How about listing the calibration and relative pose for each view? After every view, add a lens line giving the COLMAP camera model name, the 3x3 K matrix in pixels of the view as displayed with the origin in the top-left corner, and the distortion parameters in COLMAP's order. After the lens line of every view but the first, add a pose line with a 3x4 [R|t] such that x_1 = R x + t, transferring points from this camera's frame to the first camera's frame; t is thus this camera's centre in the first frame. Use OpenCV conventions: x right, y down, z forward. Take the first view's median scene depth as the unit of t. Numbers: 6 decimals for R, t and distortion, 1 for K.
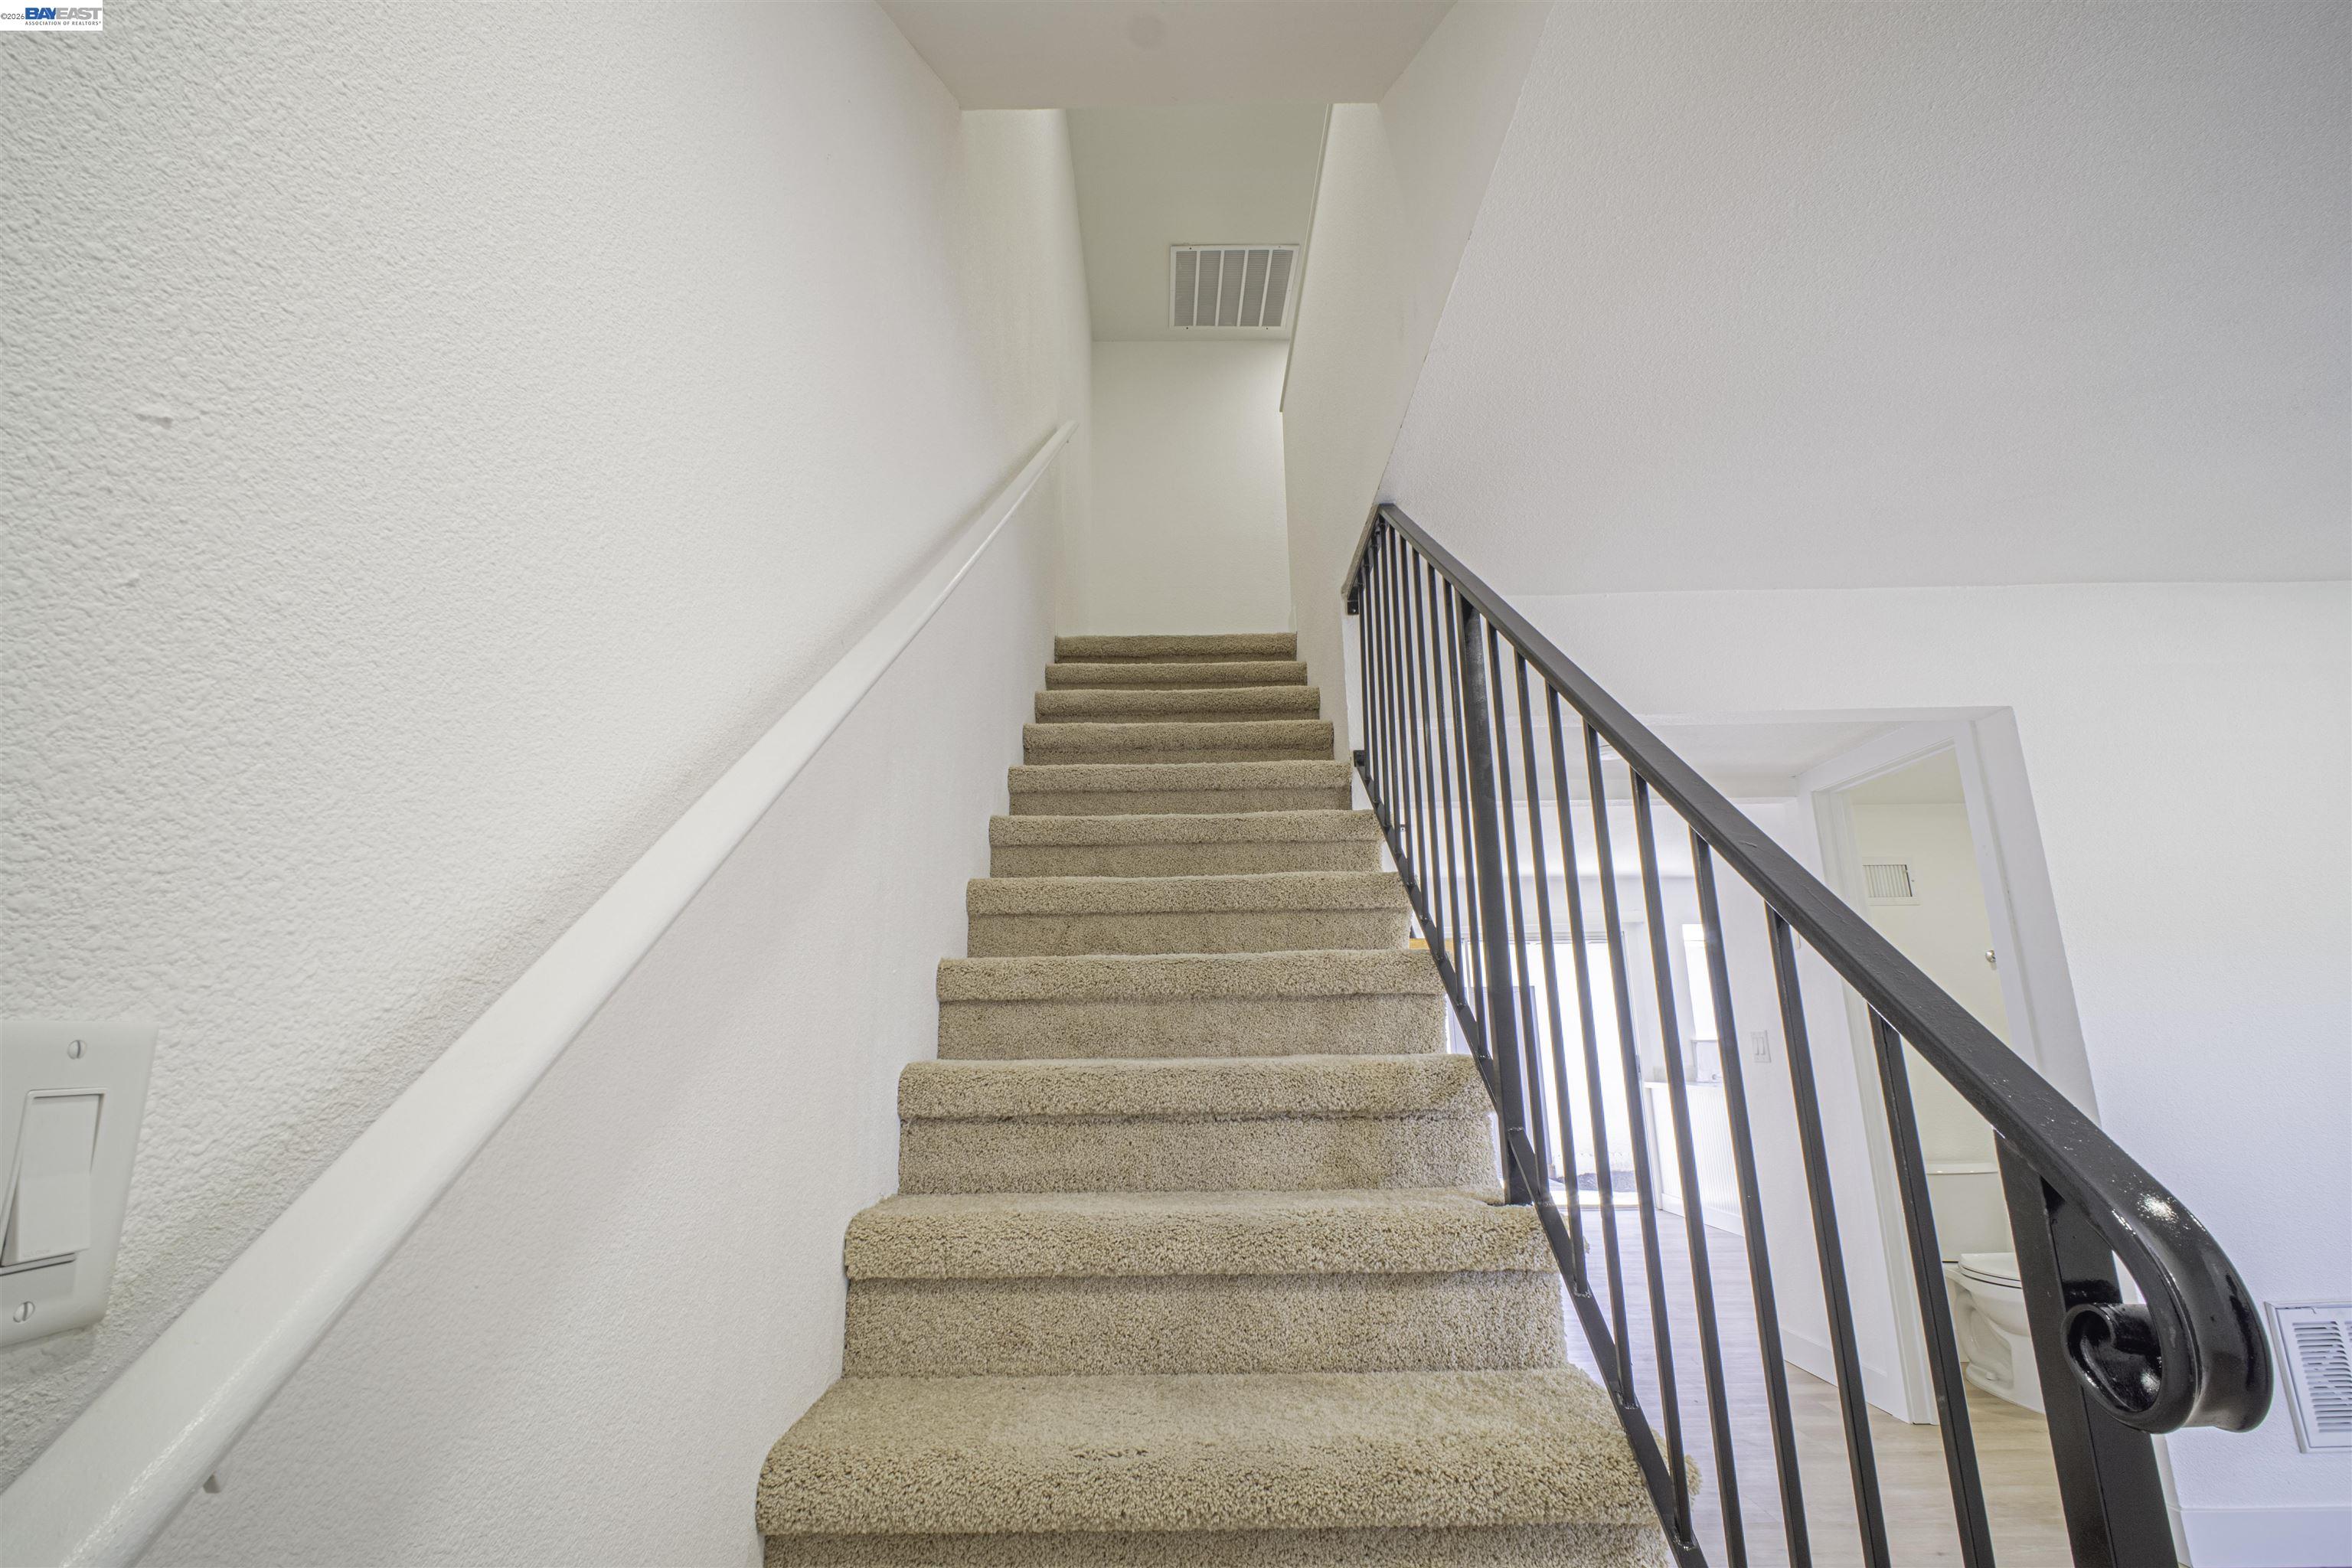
lens RADIAL K [[1063.4, 0, 1156.6], [0, 1063.4, 780.1], [0, 0, 1]] dist [-0.007642, -0.001275]
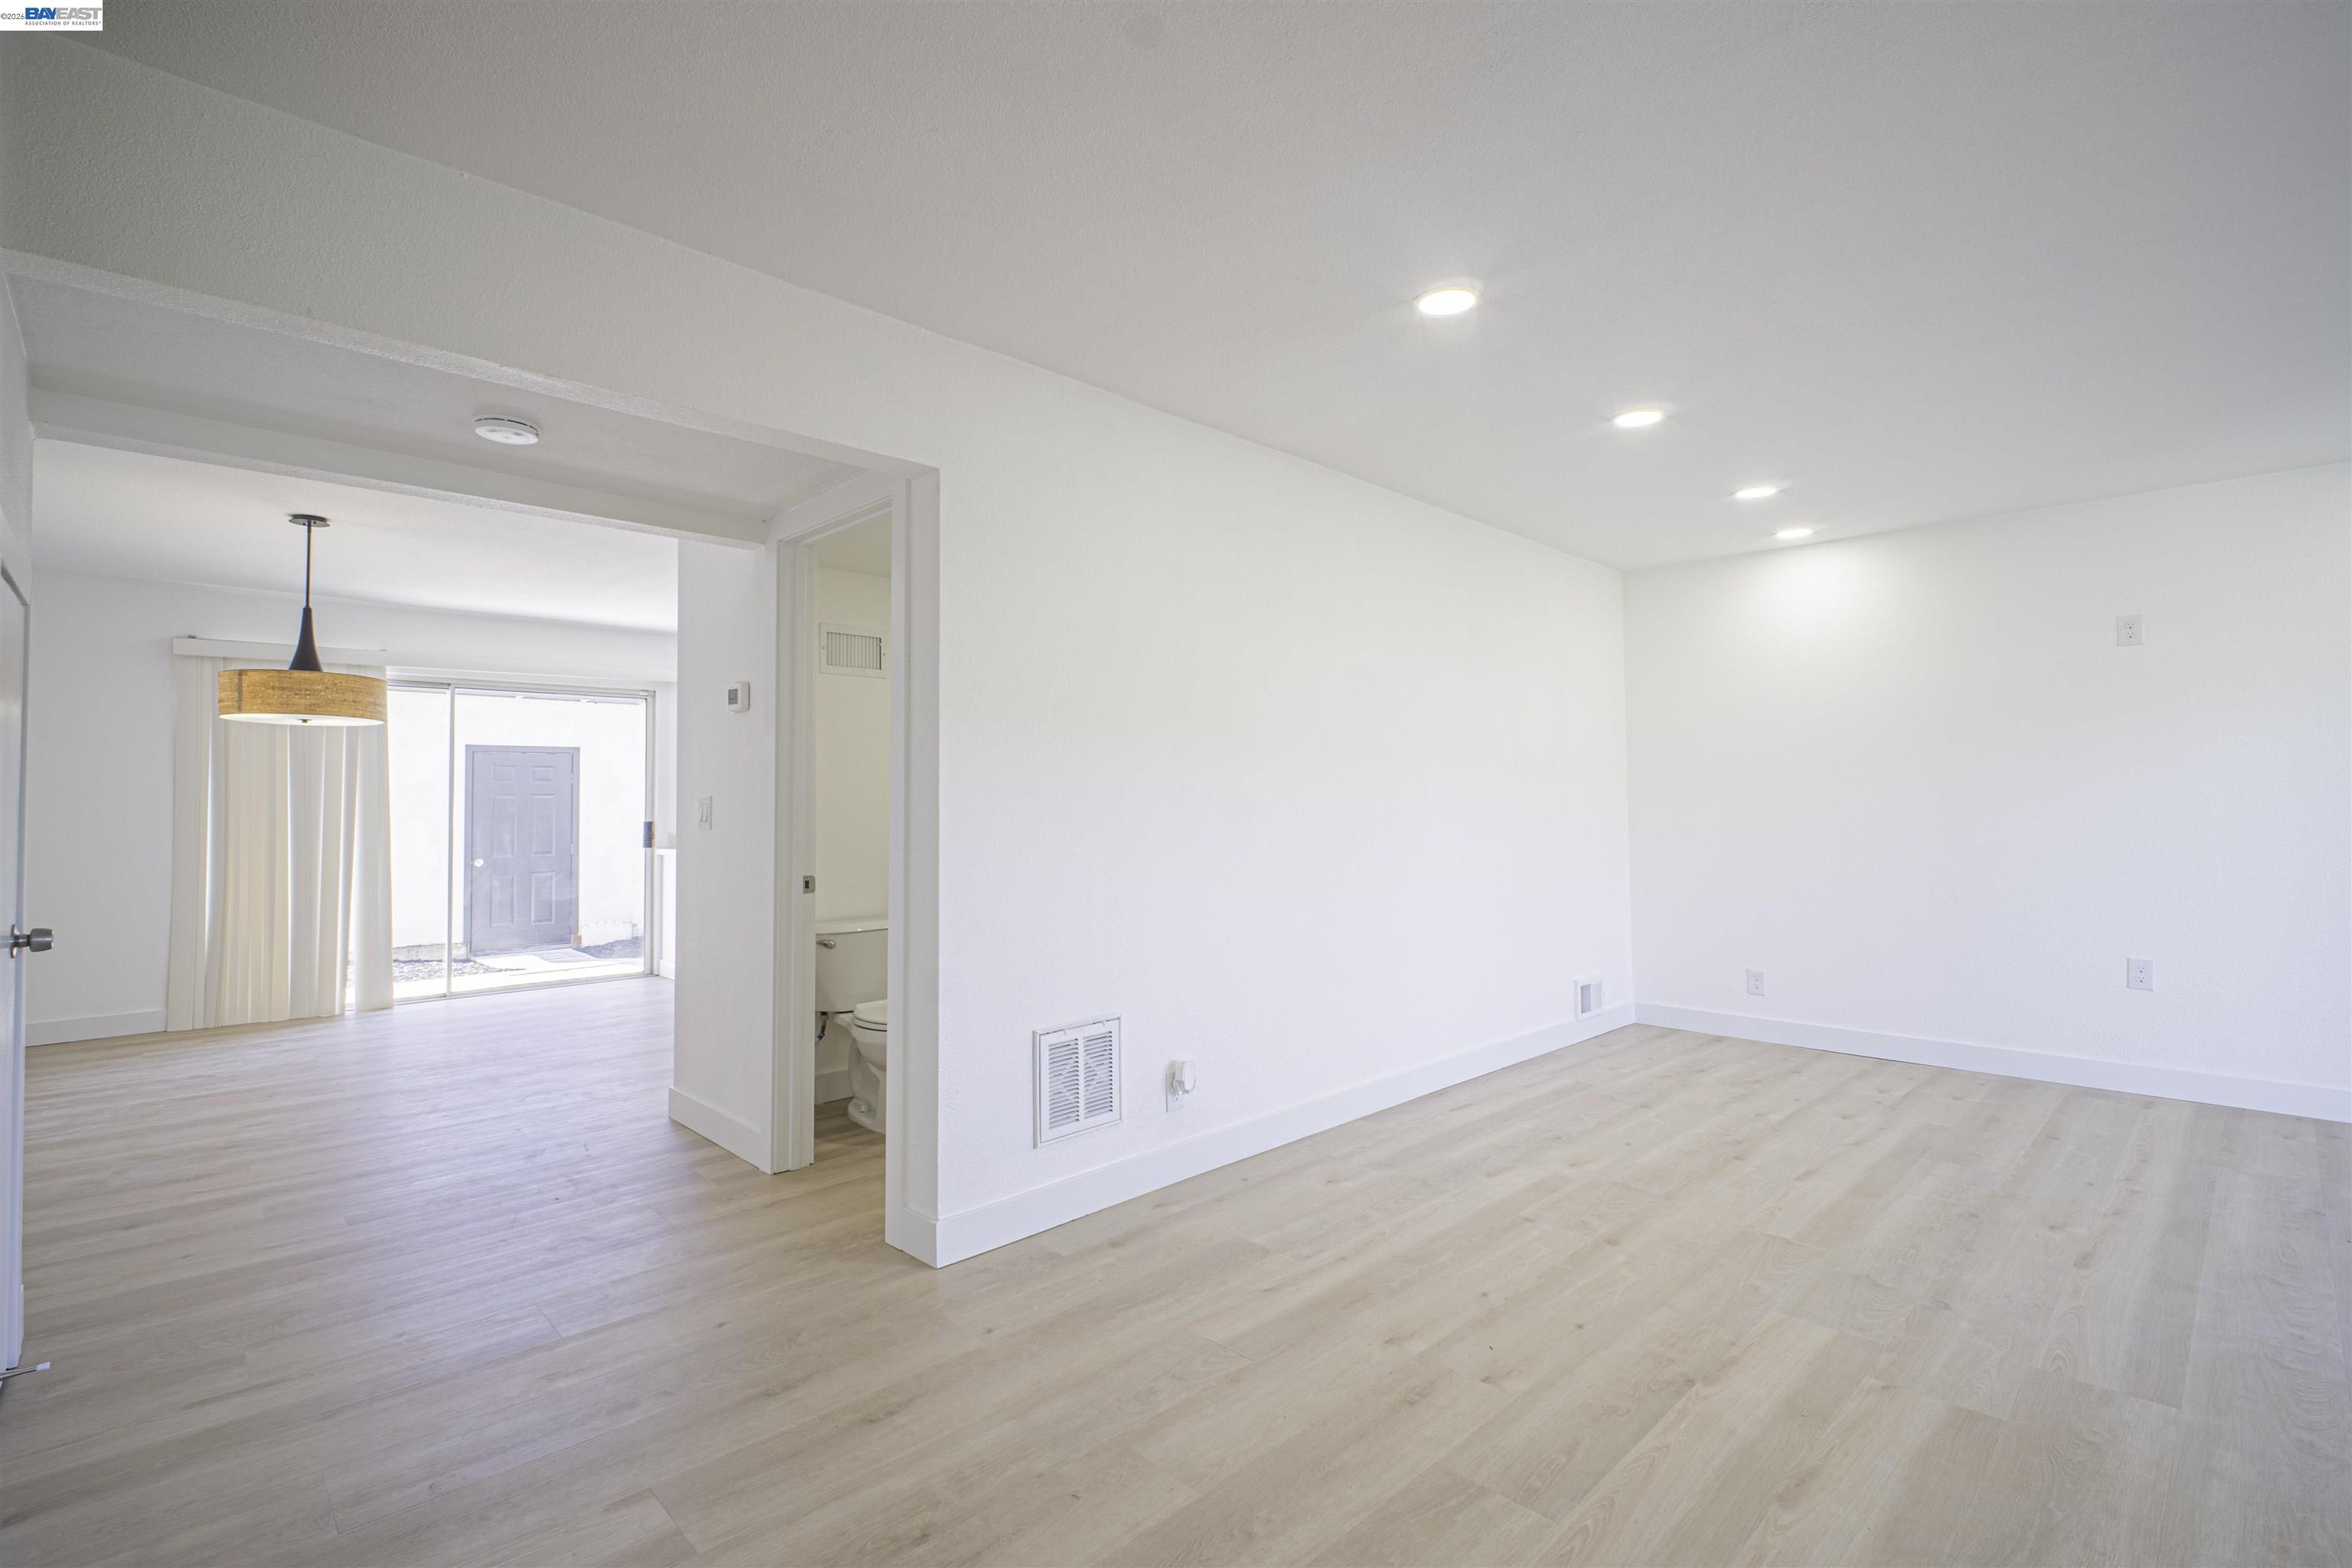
lens RADIAL K [[1063.4, 0, 1156.2], [0, 1063.4, 770.8], [0, 0, 1]] dist [-0.007642, -0.001275]
pose [[0.709790, 0.028669, 0.703829, 0.332438], [-0.172424, 0.975847, 0.134135, 0.040984], [-0.682984, -0.216565, 0.697590, 0.160582]]
